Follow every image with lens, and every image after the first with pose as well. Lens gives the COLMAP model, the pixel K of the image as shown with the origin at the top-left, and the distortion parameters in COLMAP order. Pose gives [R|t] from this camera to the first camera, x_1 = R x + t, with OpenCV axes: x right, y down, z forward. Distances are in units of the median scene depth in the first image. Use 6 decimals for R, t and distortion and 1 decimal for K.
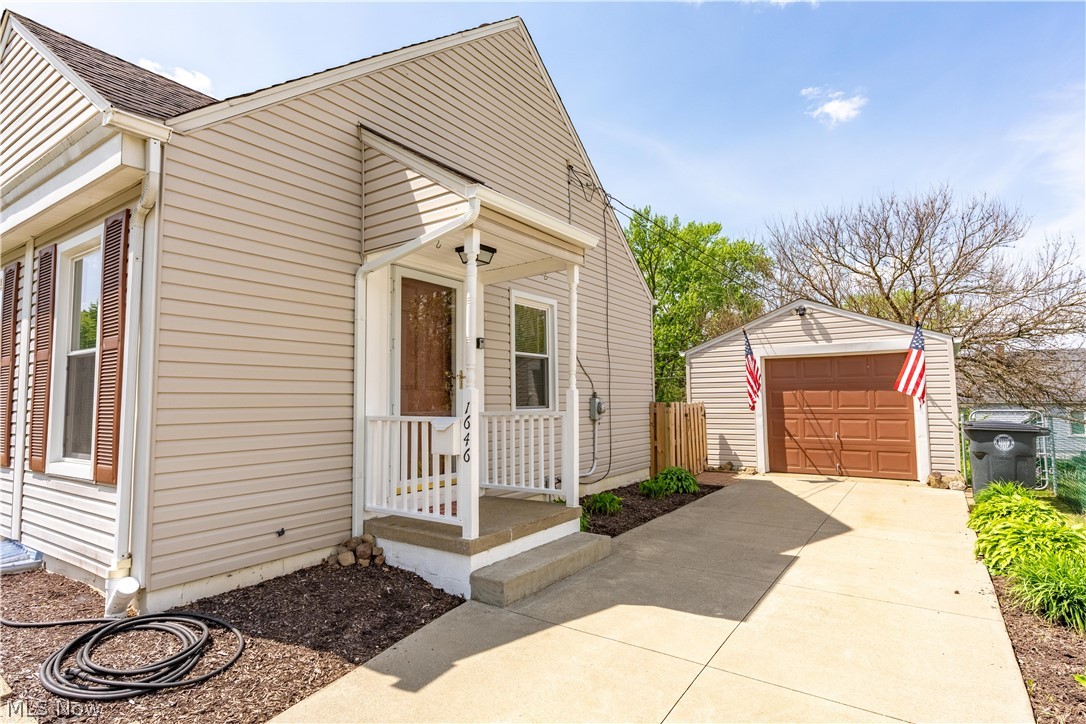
lens RADIAL K [[569.8, 0, 543.7], [0, 569.8, 361.5], [0, 0, 1]] dist [-0.001806, -0.000246]
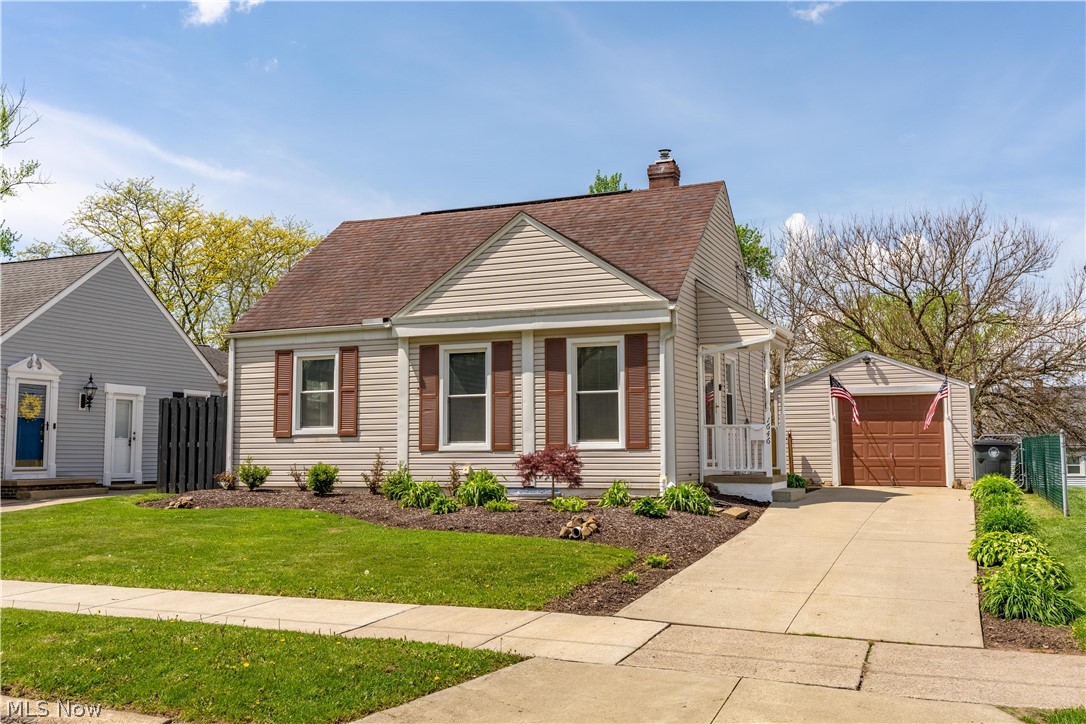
lens RADIAL K [[1027.0, 0, 541.1], [0, 1027.0, 357.2], [0, 0, 1]] dist [0.000524, 0.000000]
pose [[0.979514, 0.025062, 0.199809, -0.553810], [-0.020025, 0.999430, -0.027193, -0.011940], [-0.200376, 0.022635, 0.979458, -0.853844]]
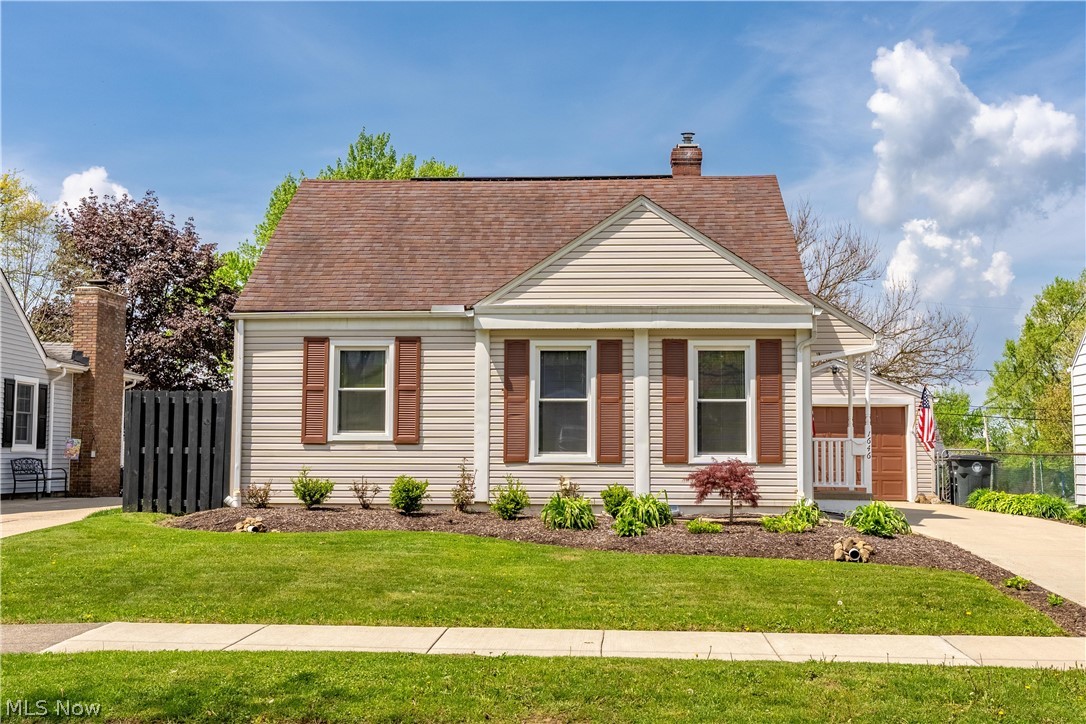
lens RADIAL K [[1192.4, 0, 544.0], [0, 1192.4, 365.6], [0, 0, 1]] dist [0.006076, 0.000000]
pose [[0.859096, 0.055670, 0.508778, -1.060926], [-0.051236, 0.998428, -0.022732, -0.003739], [-0.509244, -0.006539, 0.860598, -0.691062]]
